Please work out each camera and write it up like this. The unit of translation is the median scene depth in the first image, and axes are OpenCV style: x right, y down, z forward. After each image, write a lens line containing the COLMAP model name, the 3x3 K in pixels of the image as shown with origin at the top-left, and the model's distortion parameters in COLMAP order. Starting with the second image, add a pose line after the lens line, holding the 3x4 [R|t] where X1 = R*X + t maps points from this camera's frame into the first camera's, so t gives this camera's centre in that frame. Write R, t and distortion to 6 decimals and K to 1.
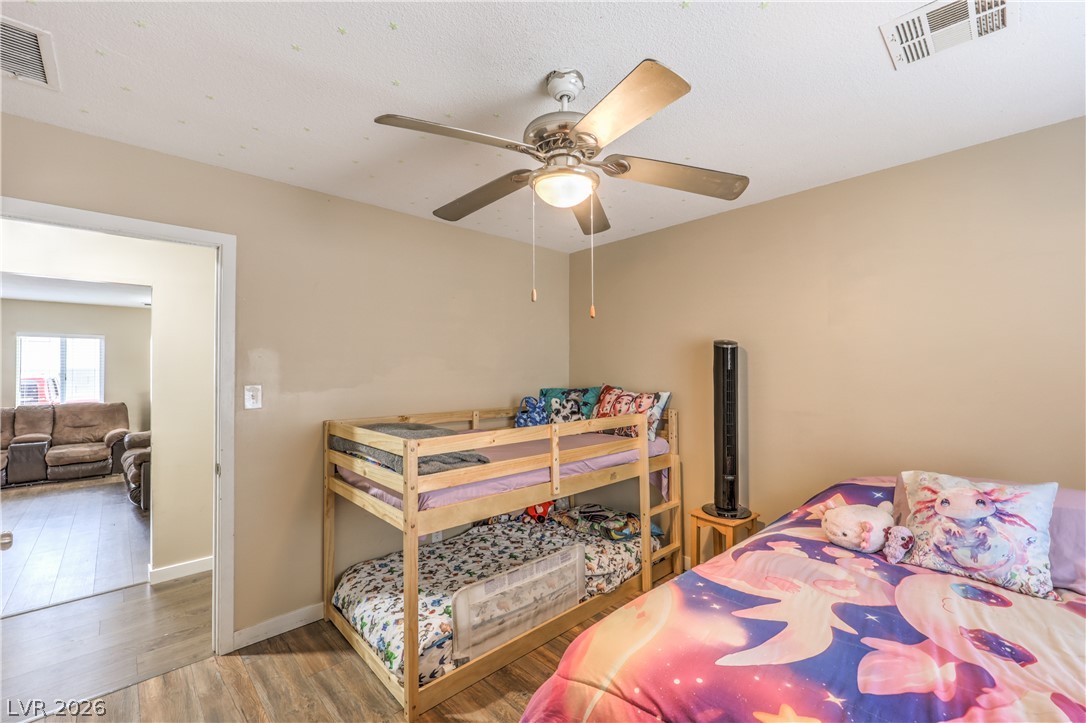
lens RADIAL K [[446.8, 0, 534.8], [0, 446.8, 368.9], [0, 0, 1]] dist [-0.001108, 0.000362]
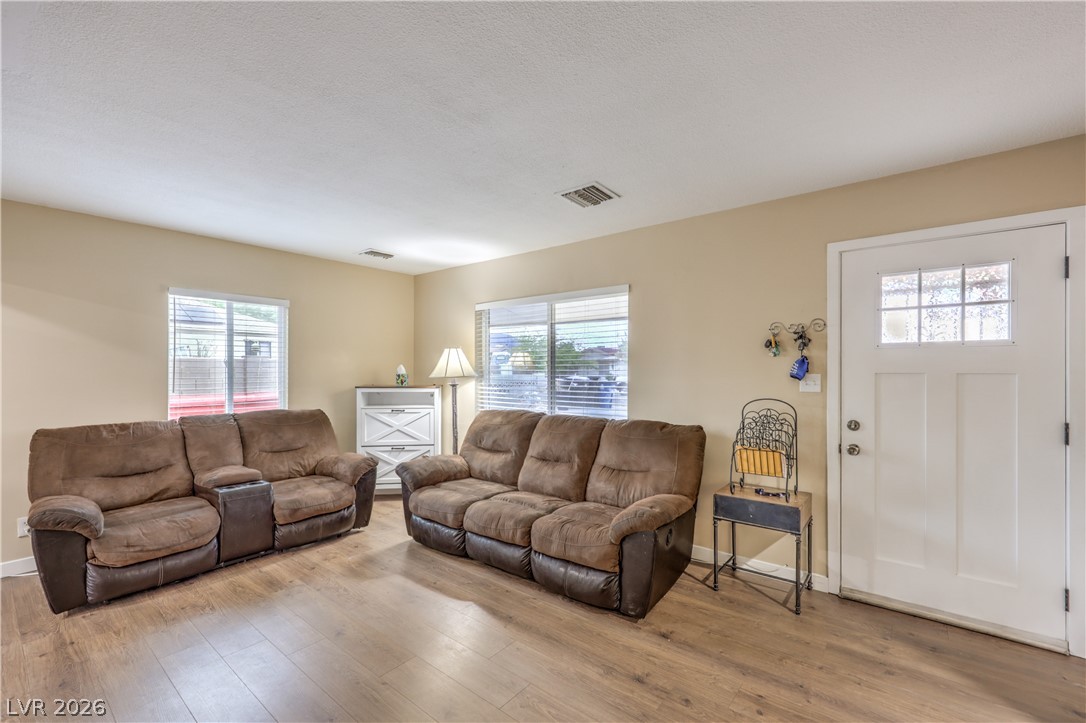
lens RADIAL K [[446.8, 0, 550.5], [0, 446.8, 375.7], [0, 0, 1]] dist [-0.001108, 0.000362]
pose [[0.987664, 0.008161, 0.156374, -0.771542], [-0.010073, 0.999884, 0.011435, 0.019106], [-0.156263, -0.012869, 0.987632, 0.363409]]
